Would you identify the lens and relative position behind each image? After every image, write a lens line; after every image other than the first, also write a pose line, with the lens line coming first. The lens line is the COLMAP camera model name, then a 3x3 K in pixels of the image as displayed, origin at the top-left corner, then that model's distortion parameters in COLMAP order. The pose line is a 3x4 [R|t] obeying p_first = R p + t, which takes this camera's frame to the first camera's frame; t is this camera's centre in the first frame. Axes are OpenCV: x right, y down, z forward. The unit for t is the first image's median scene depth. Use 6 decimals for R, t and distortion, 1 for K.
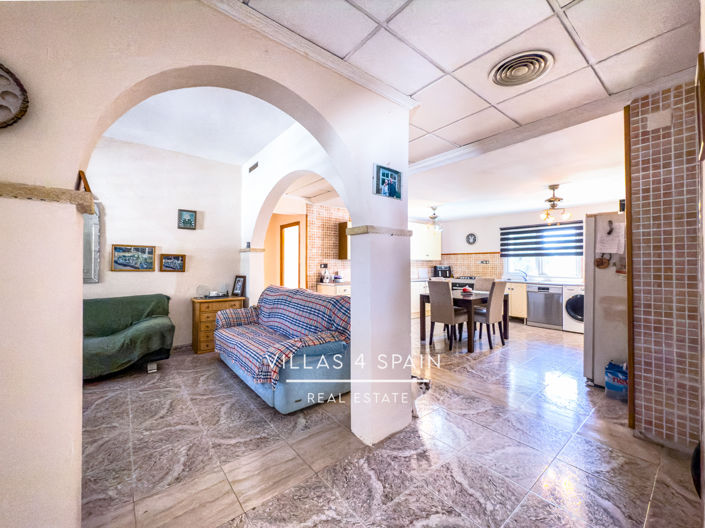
lens RADIAL K [[286.8, 0, 352.9], [0, 286.8, 260.9], [0, 0, 1]] dist [-0.000080, 0.000002]
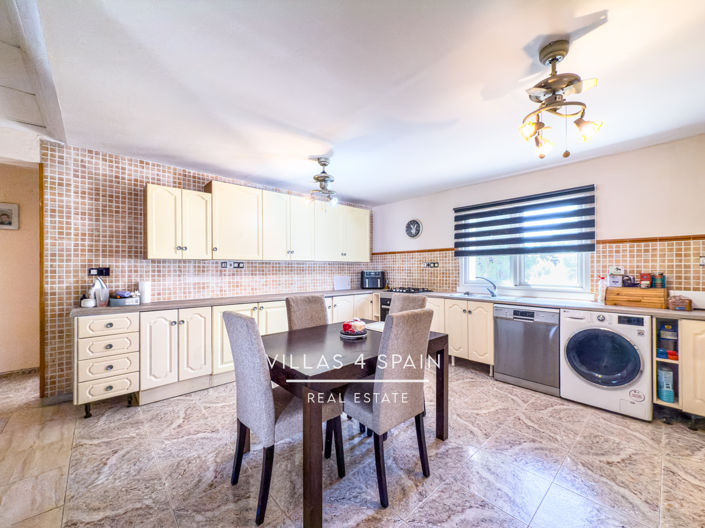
lens RADIAL K [[286.8, 0, 351.9], [0, 286.8, 268.2], [0, 0, 1]] dist [-0.000080, 0.000002]
pose [[0.998595, -0.002672, 0.052926, 0.283802], [0.002251, 0.999966, 0.007995, 0.007286], [-0.052945, -0.007865, 0.998566, 0.433602]]
